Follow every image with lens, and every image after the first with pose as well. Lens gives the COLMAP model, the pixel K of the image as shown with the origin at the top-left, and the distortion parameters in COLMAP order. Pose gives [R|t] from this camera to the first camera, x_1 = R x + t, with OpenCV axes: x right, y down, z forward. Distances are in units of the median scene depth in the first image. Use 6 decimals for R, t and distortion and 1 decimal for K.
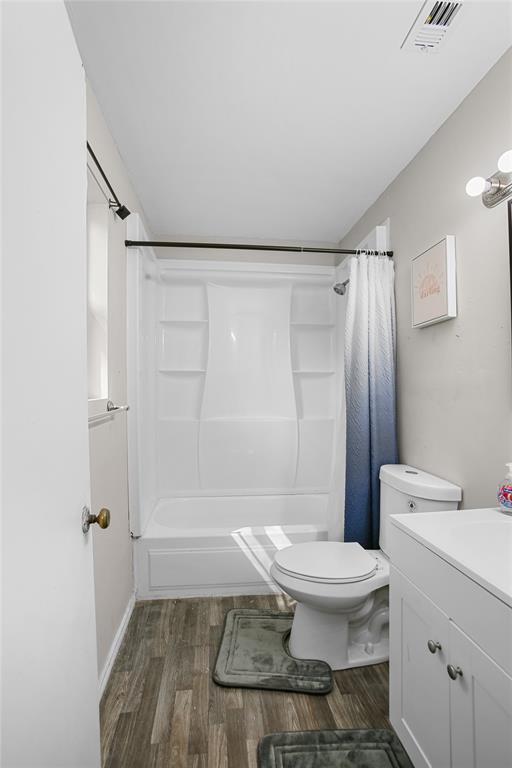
lens RADIAL K [[366.2, 0, 256.0], [0, 366.2, 384.0], [0, 0, 1]] dist [-0.001626, -0.000181]
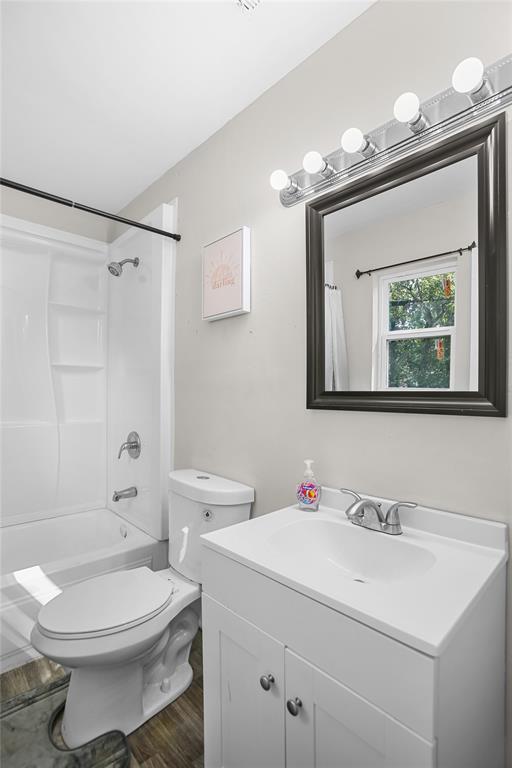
lens RADIAL K [[376.2, 0, 254.9], [0, 376.2, 392.1], [0, 0, 1]] dist [-0.073283, 0.034005]
pose [[0.807410, 0.000454, 0.589990, -0.025996], [-0.015519, 0.999670, 0.020468, 0.006886], [-0.589786, -0.025682, 0.807151, 0.188407]]
